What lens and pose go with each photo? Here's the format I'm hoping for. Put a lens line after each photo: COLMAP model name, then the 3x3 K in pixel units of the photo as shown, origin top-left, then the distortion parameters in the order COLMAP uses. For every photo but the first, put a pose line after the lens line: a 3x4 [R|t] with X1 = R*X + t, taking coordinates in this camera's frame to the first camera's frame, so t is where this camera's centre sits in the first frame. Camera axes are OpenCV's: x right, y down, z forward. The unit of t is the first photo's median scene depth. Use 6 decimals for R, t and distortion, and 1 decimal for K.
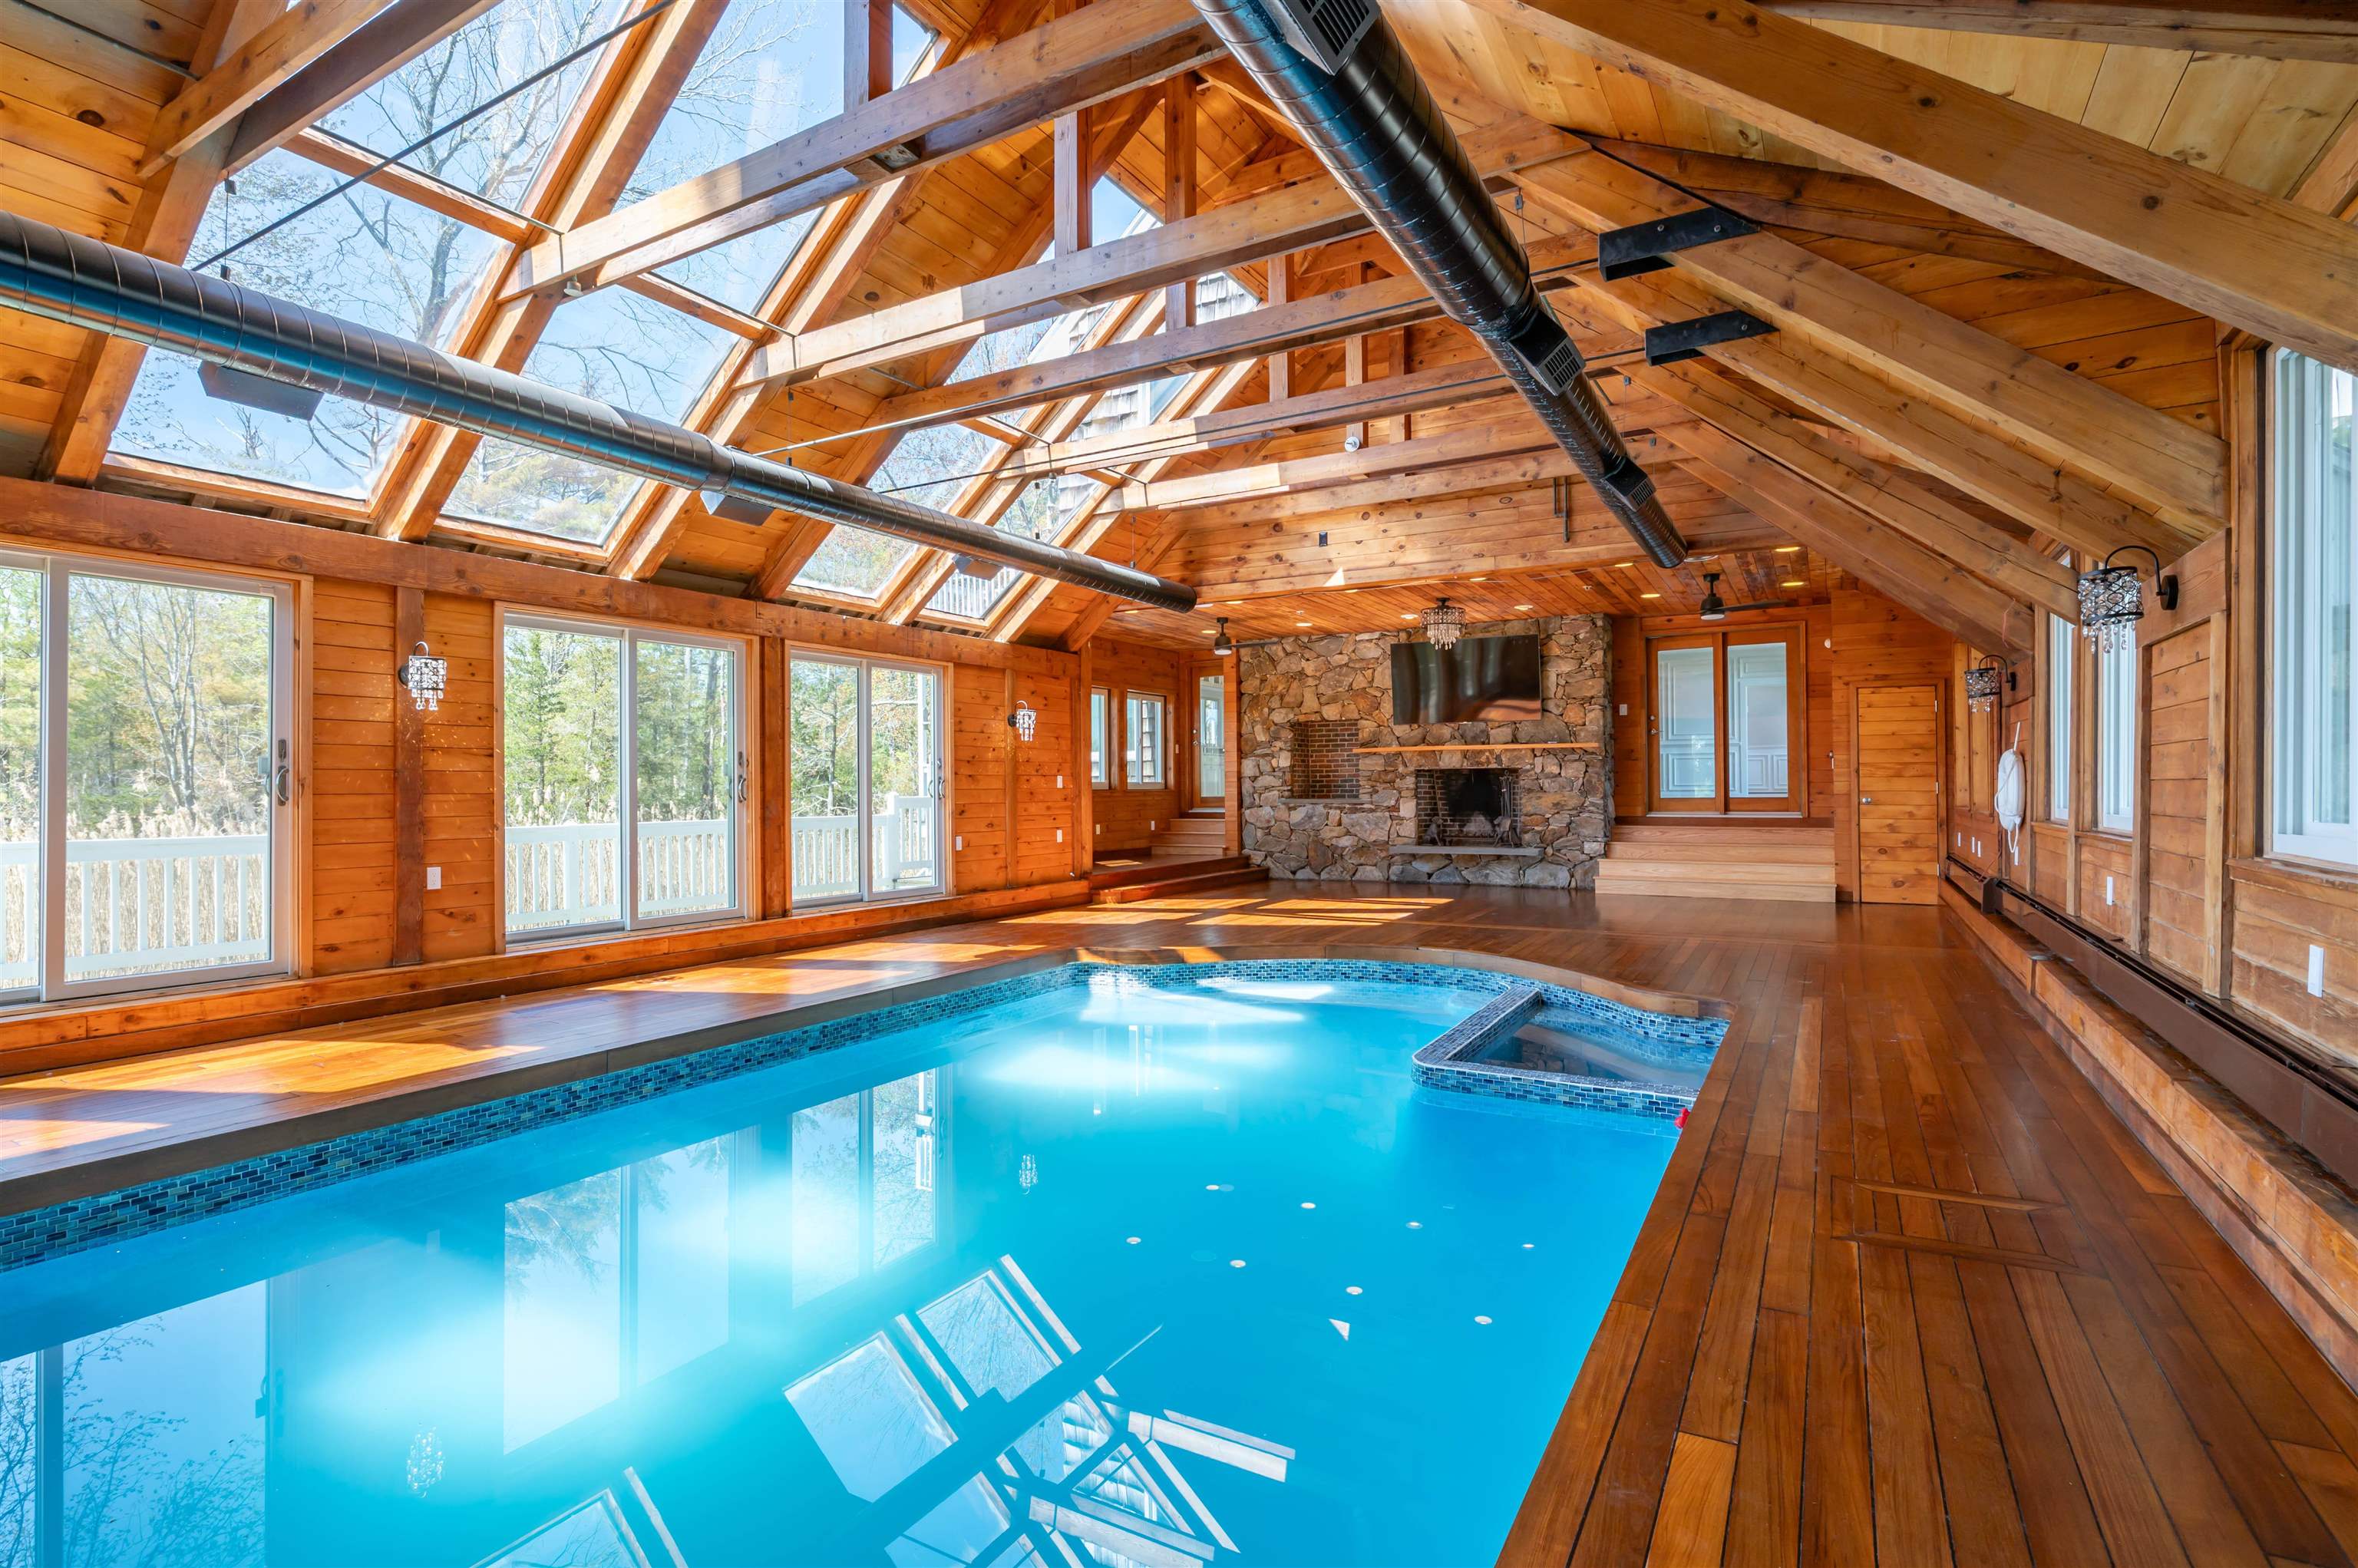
lens RADIAL K [[1153.2, 0, 1172.8], [0, 1153.2, 789.5], [0, 0, 1]] dist [0.003260, 0.001727]
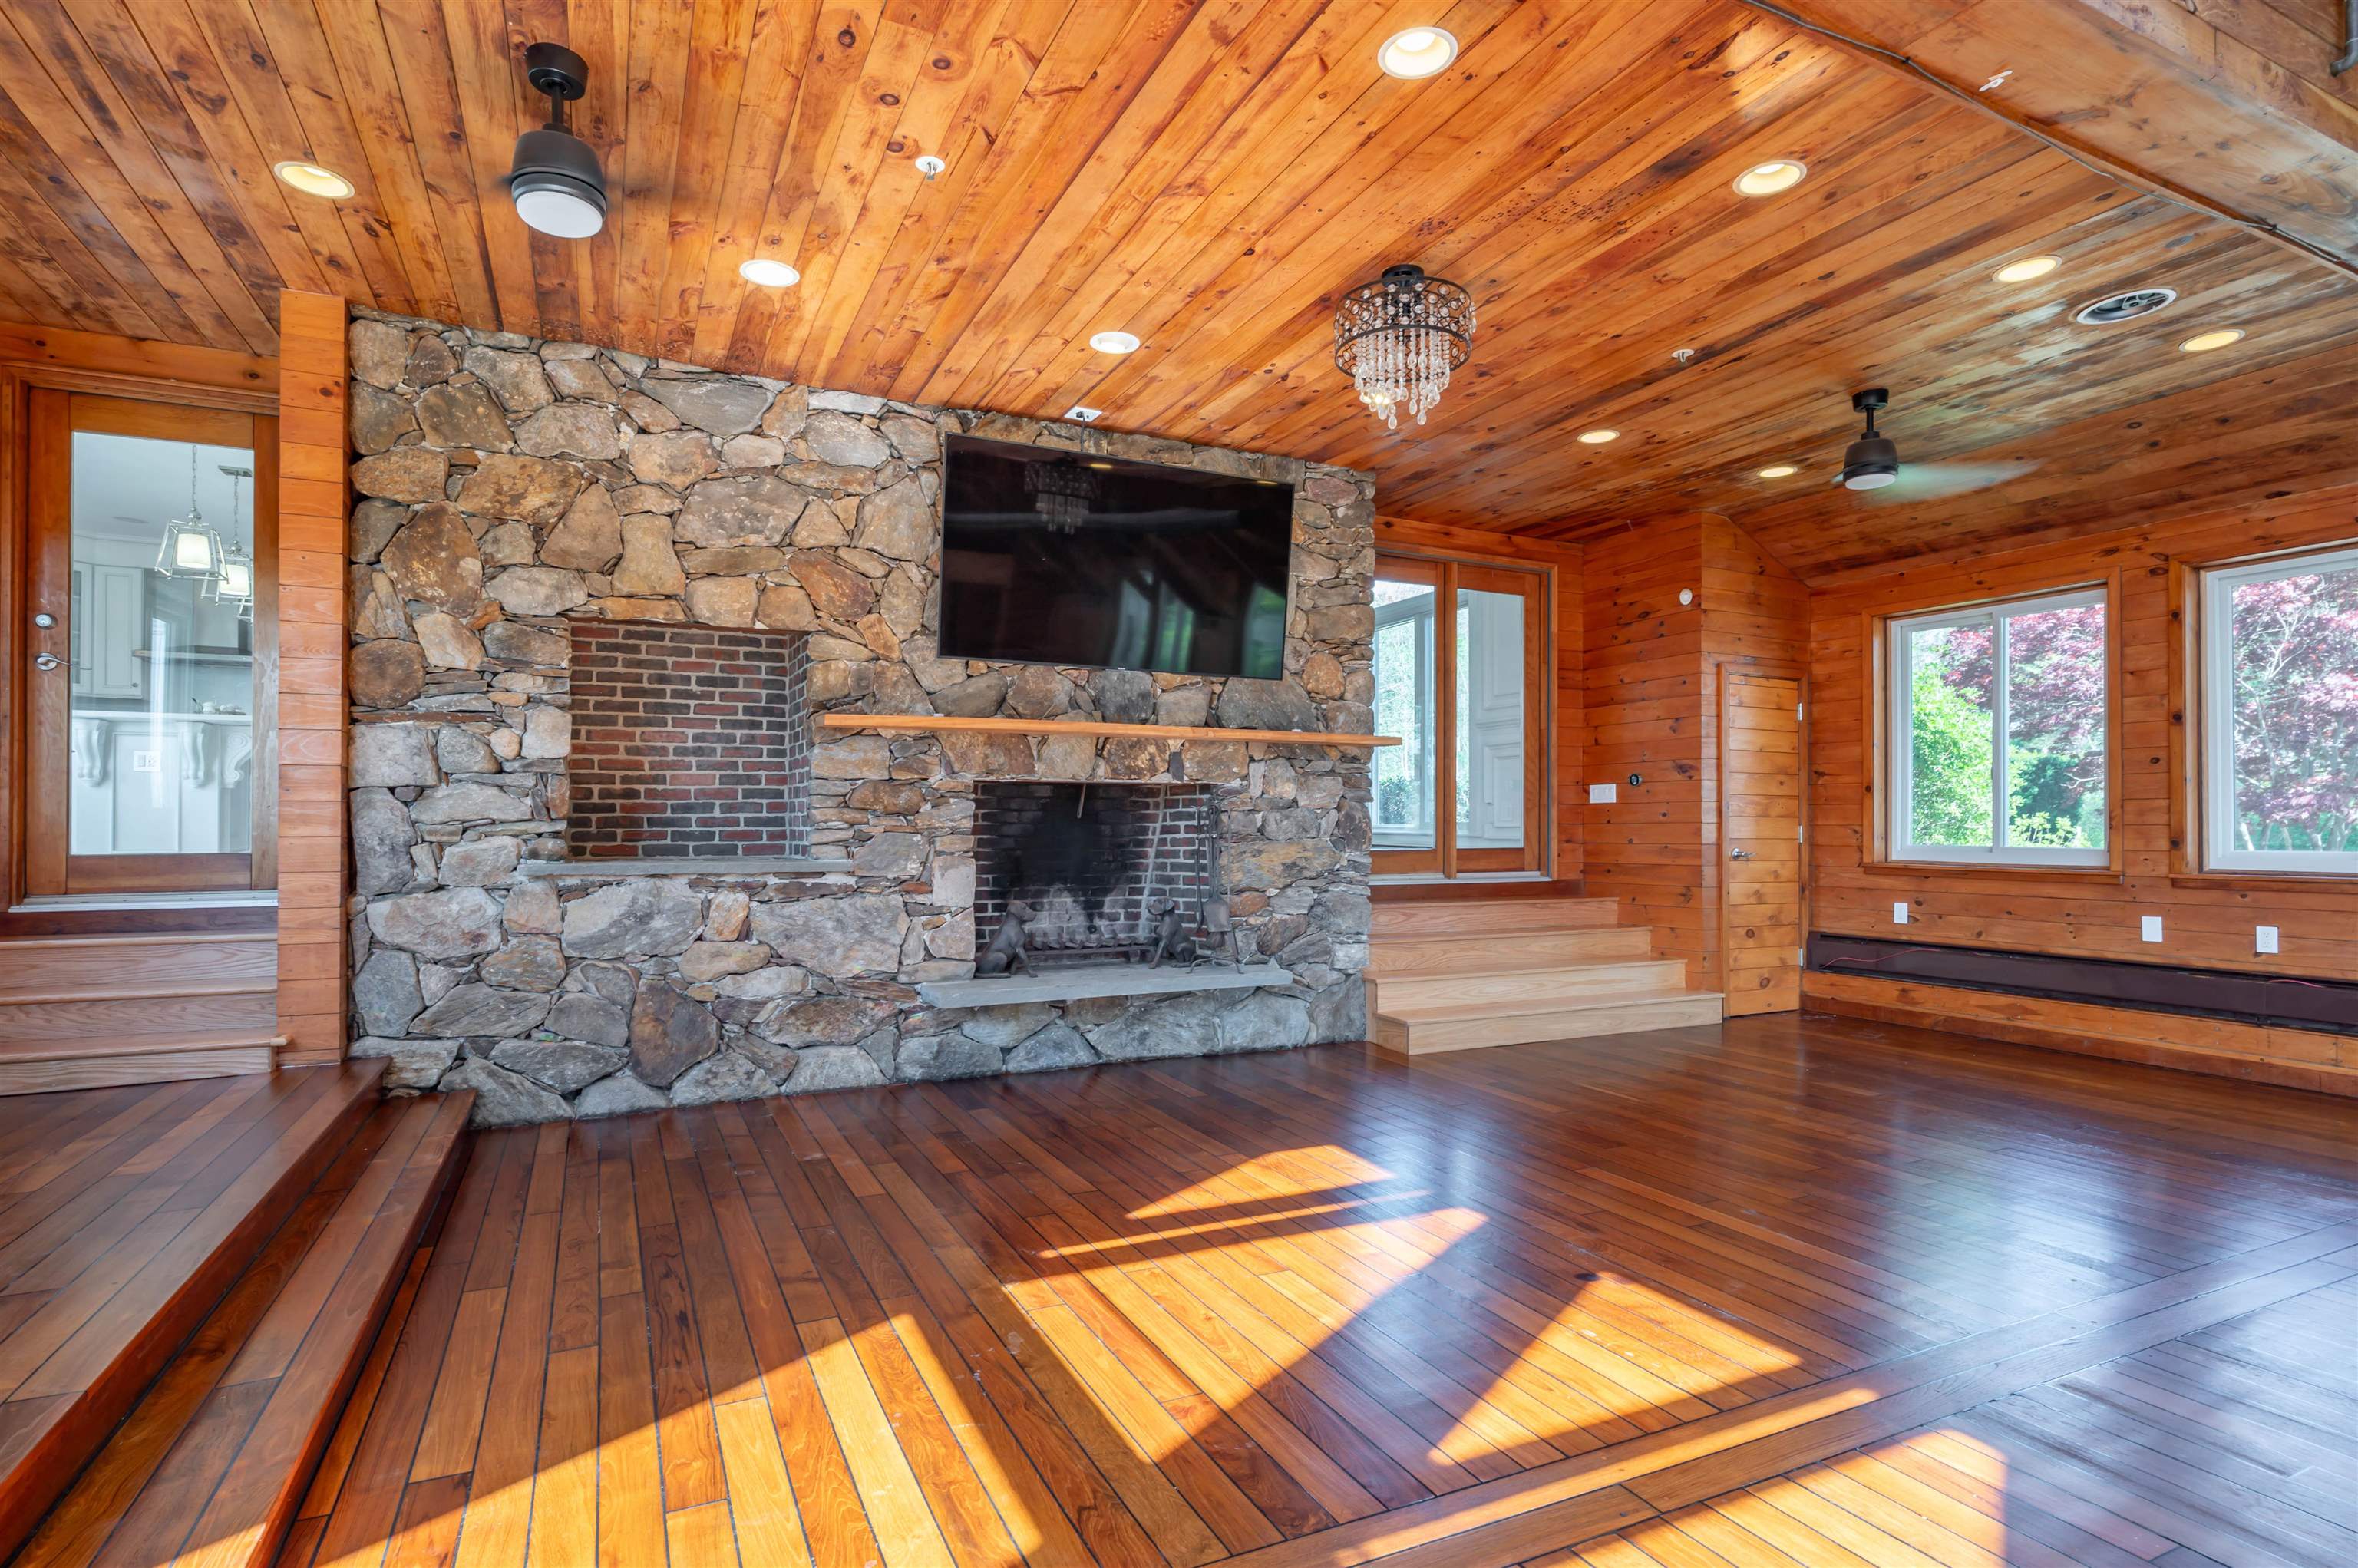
lens RADIAL K [[1153.2, 0, 1169.1], [0, 1153.2, 813.1], [0, 0, 1]] dist [0.003260, 0.001727]
pose [[0.556119, 0.016626, 0.830936, -0.069916], [-0.003966, 0.999842, -0.017351, -0.000202], [-0.831093, 0.006353, 0.556097, 0.718229]]
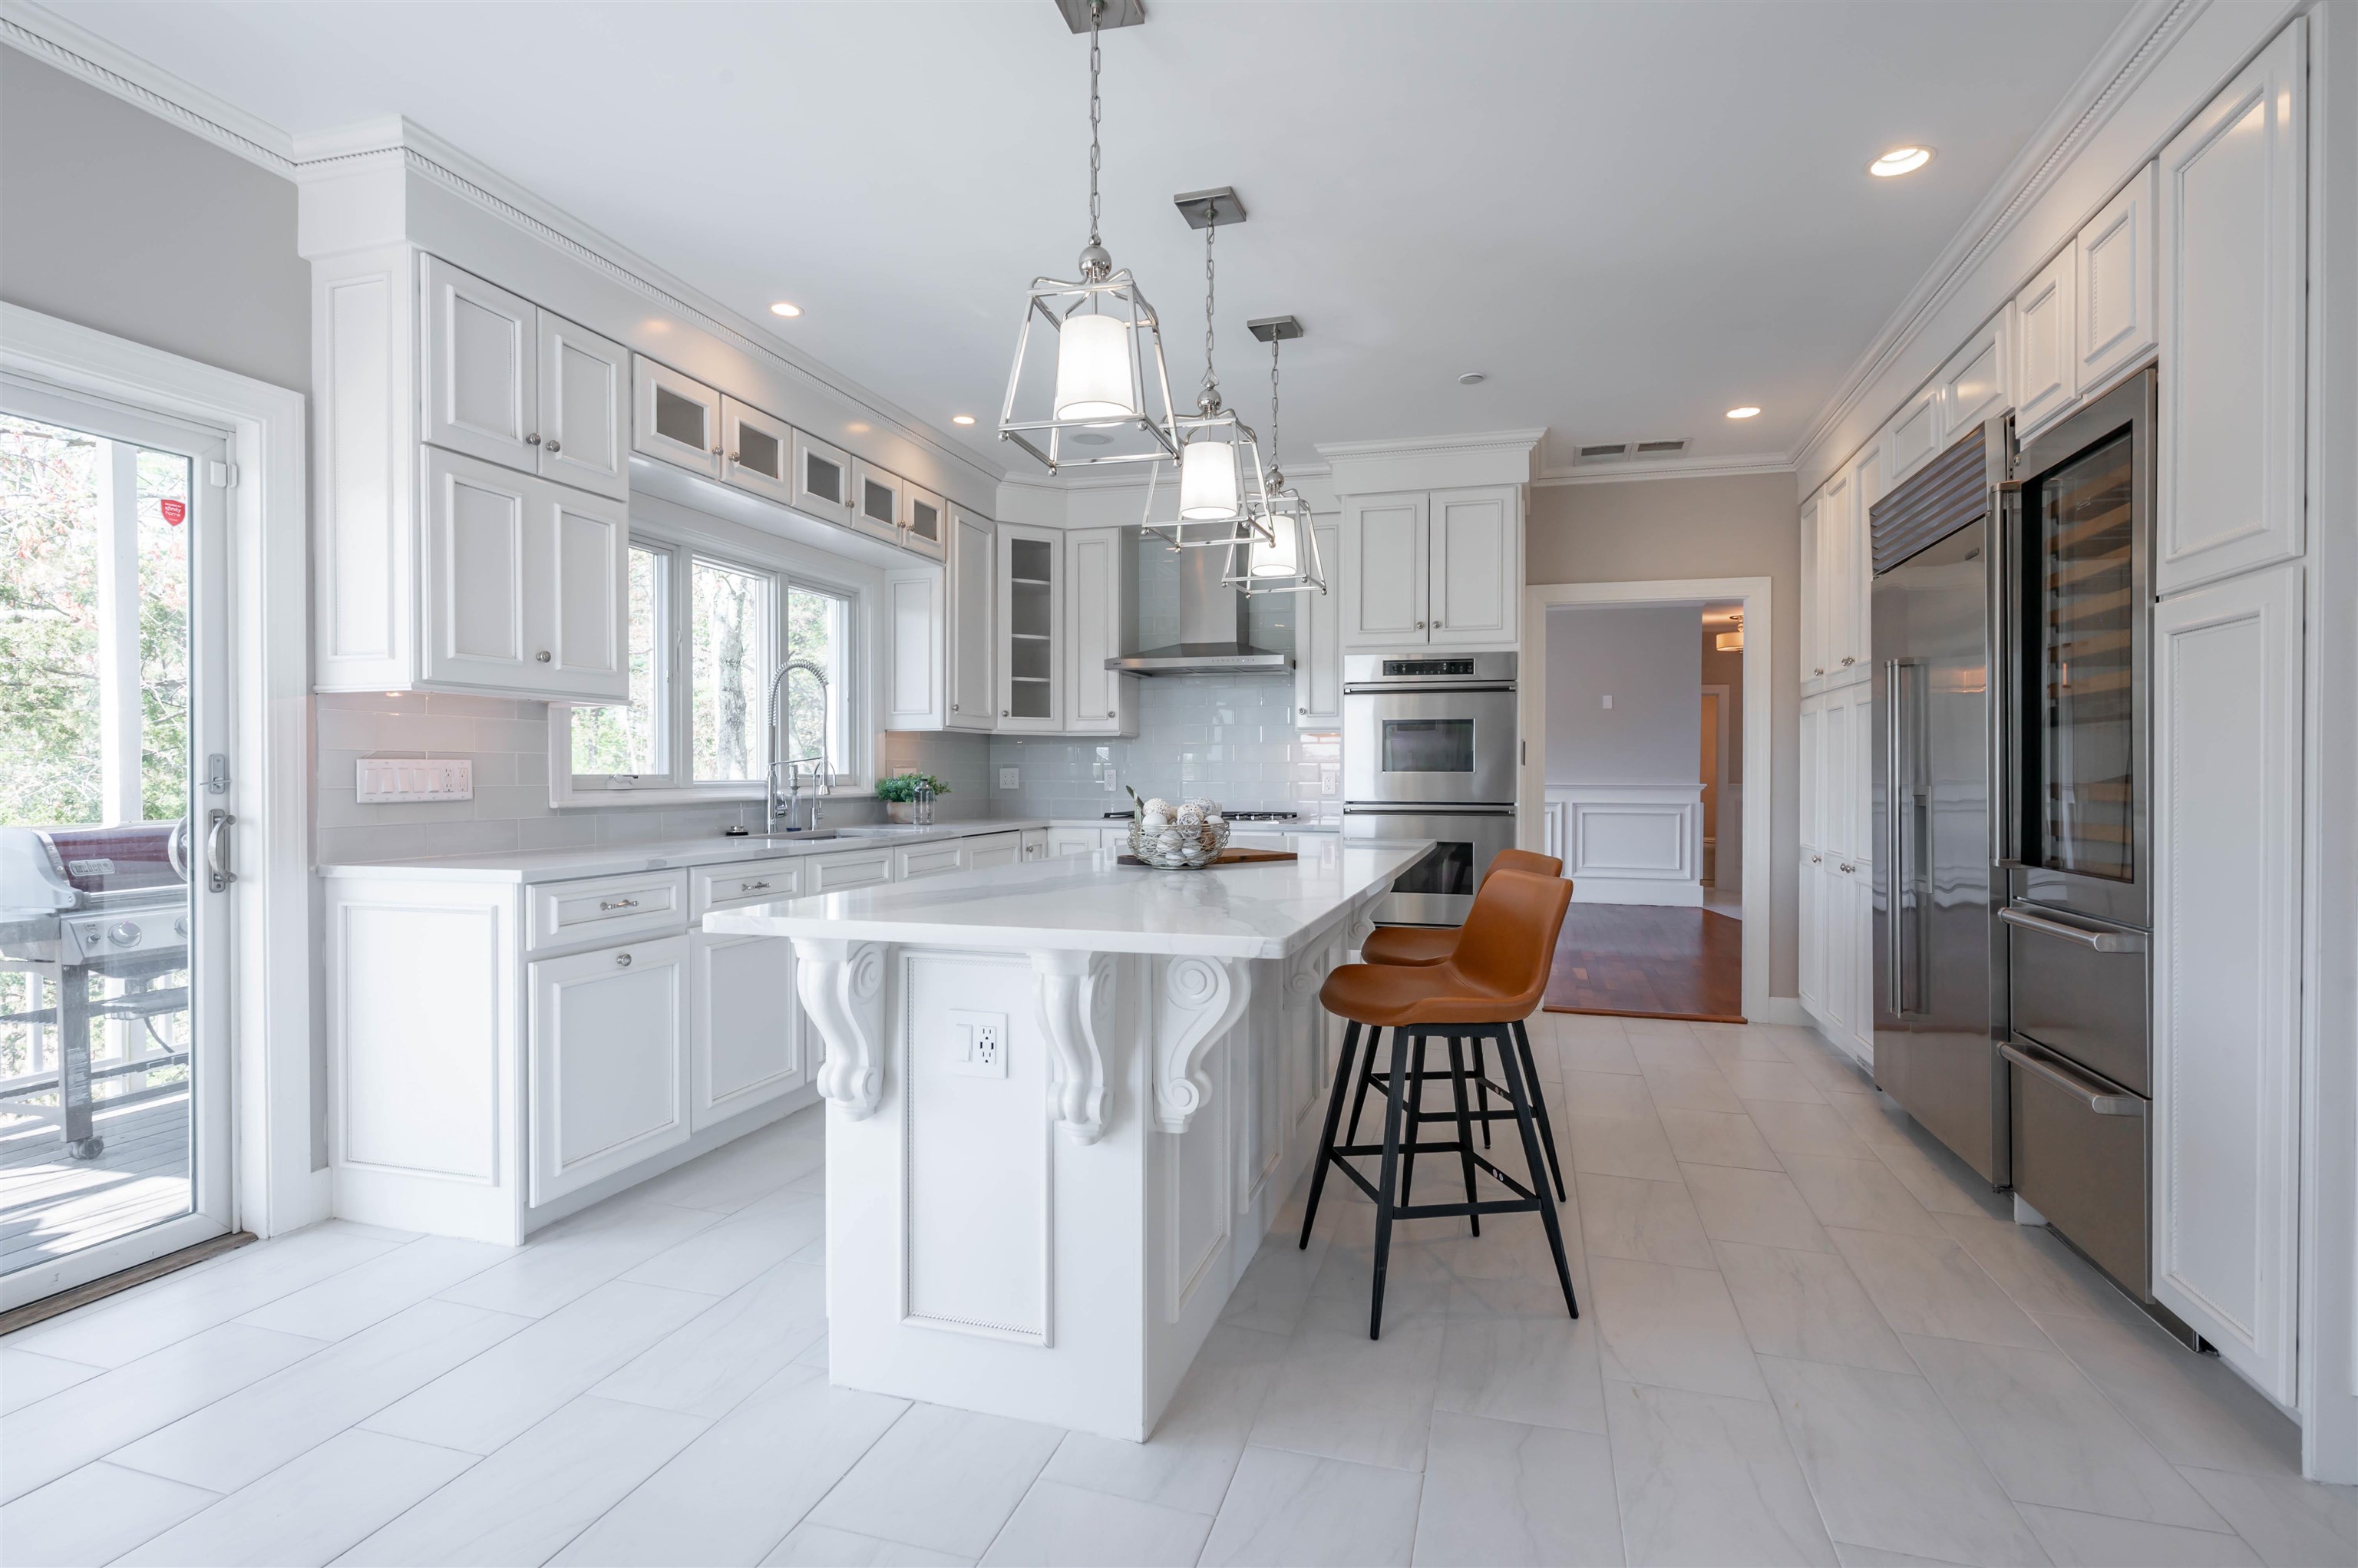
lens RADIAL K [[1153.2, 0, 1183.1], [0, 1153.2, 777.4], [0, 0, 1]] dist [0.003260, 0.001727]
pose [[0.973854, 0.003138, 0.227154, 0.031658], [-0.004516, 0.999974, 0.005549, -0.042494], [-0.227131, -0.006430, 0.973843, 1.023299]]
